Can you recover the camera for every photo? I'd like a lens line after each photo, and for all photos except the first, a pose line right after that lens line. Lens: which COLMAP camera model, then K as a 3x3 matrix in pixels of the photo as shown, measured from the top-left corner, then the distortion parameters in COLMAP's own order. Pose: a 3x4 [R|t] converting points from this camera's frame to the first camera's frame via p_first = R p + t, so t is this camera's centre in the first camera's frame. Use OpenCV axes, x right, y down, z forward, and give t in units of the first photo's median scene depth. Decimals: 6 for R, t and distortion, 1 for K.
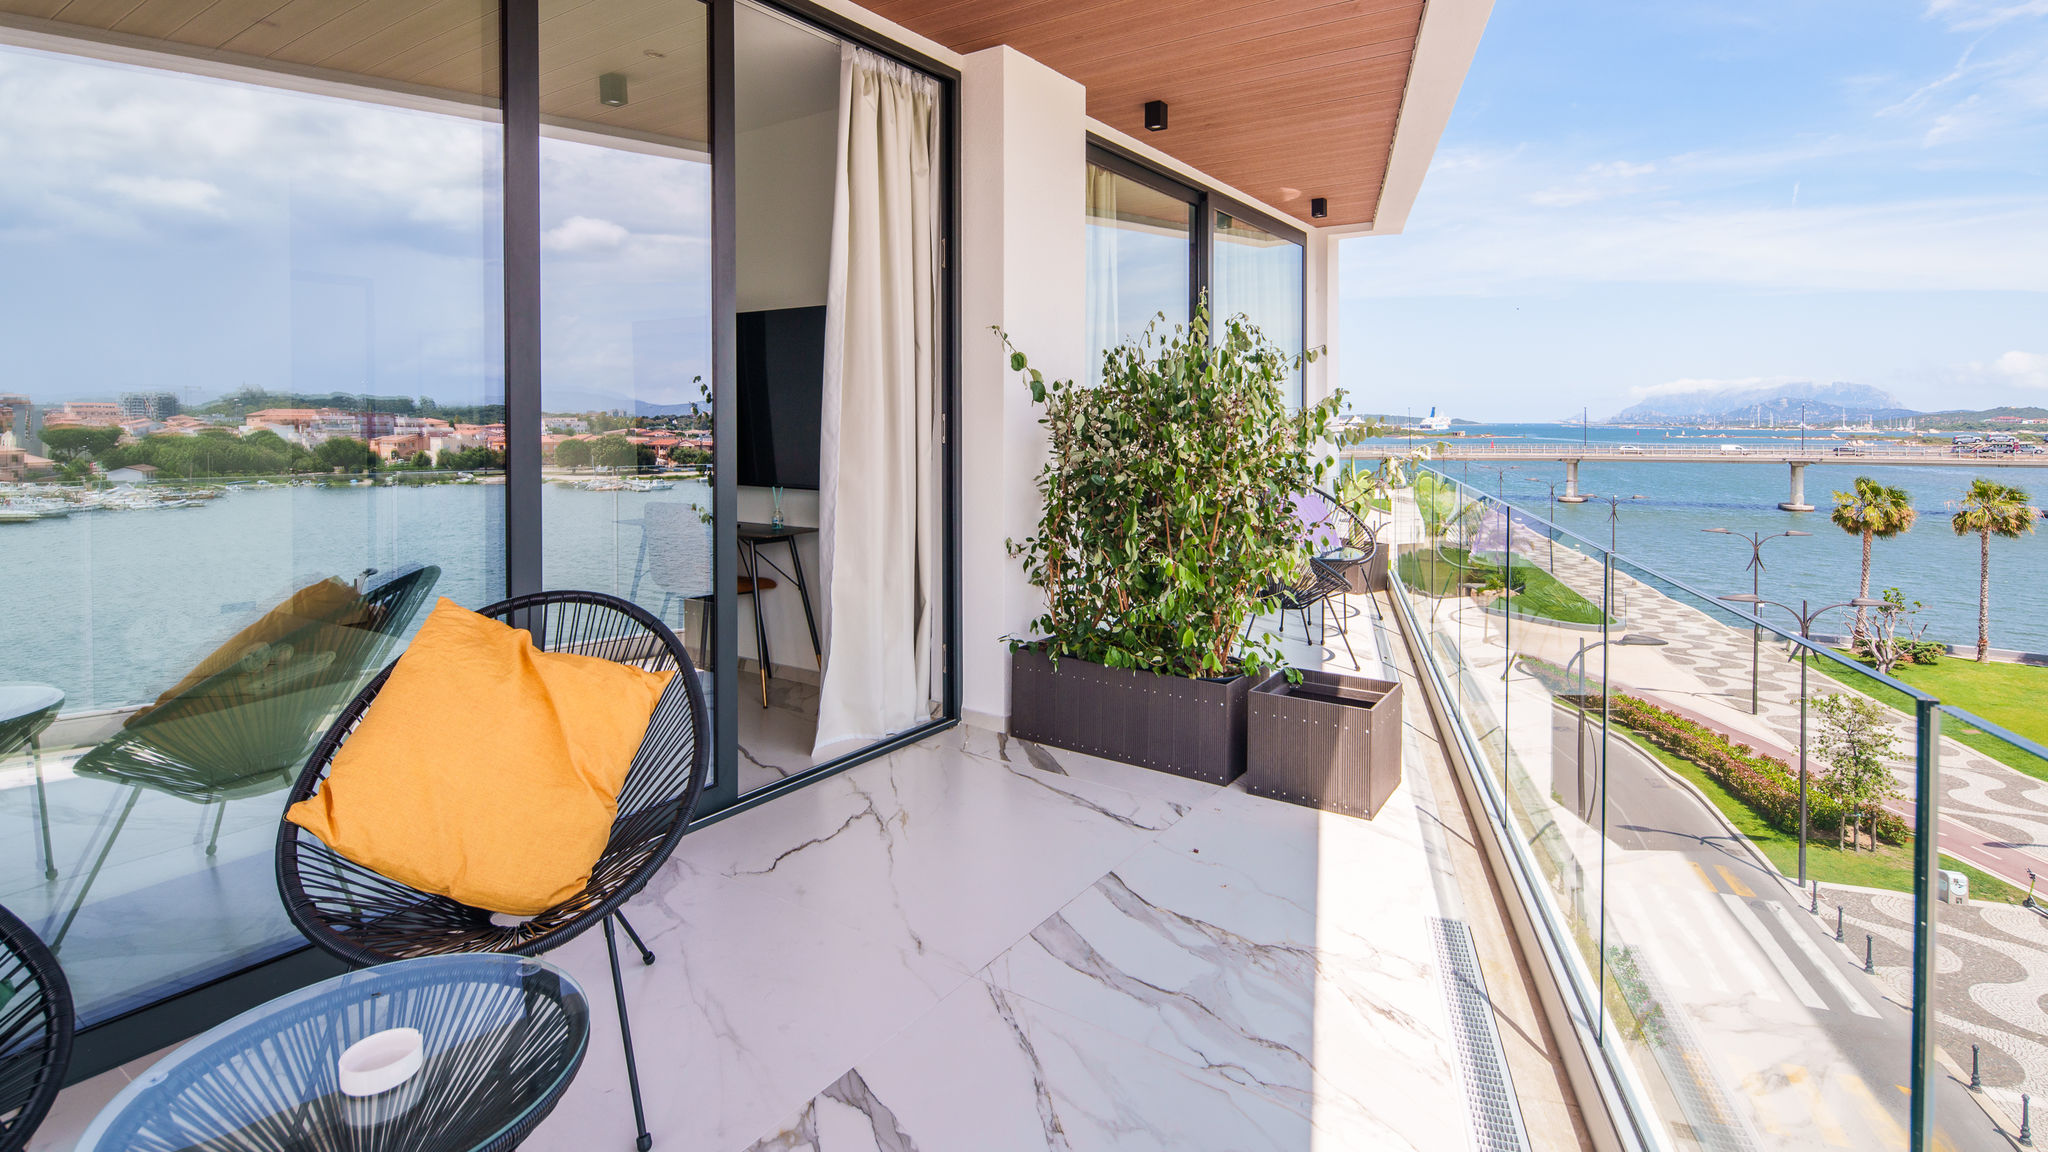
lens RADIAL K [[1001.2, 0, 1022.8], [0, 1001.2, 412.2], [0, 0, 1]] dist [0.003014, -0.000904]
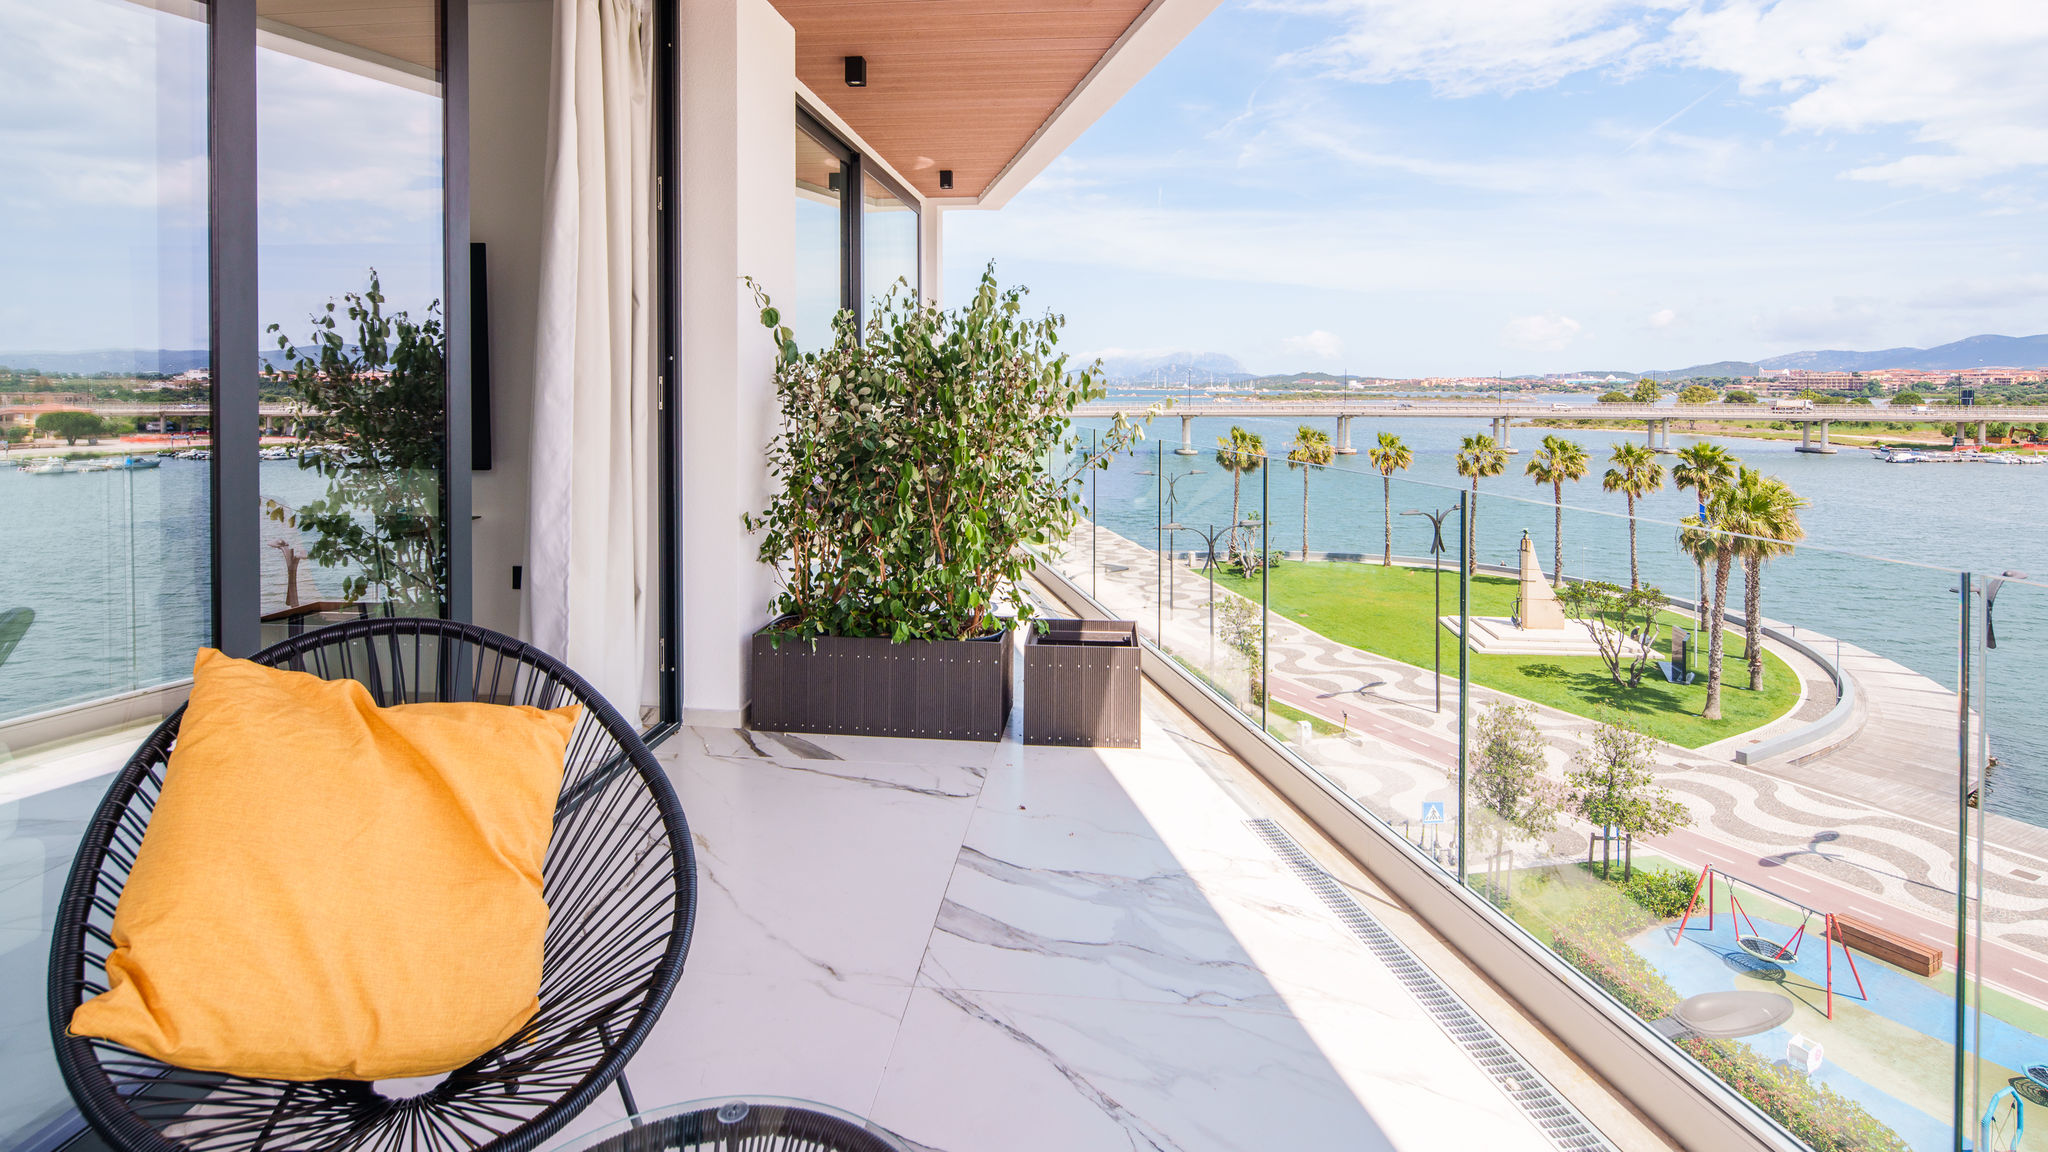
lens RADIAL K [[1001.4, 0, 1024.3], [0, 1001.4, 370.0], [0, 0, 1]] dist [-0.000490, -0.000844]
pose [[0.875115, 0.006429, 0.483872, -0.235382], [-0.004637, 0.999977, -0.004899, -0.000516], [-0.483892, 0.002043, 0.875125, 0.081345]]
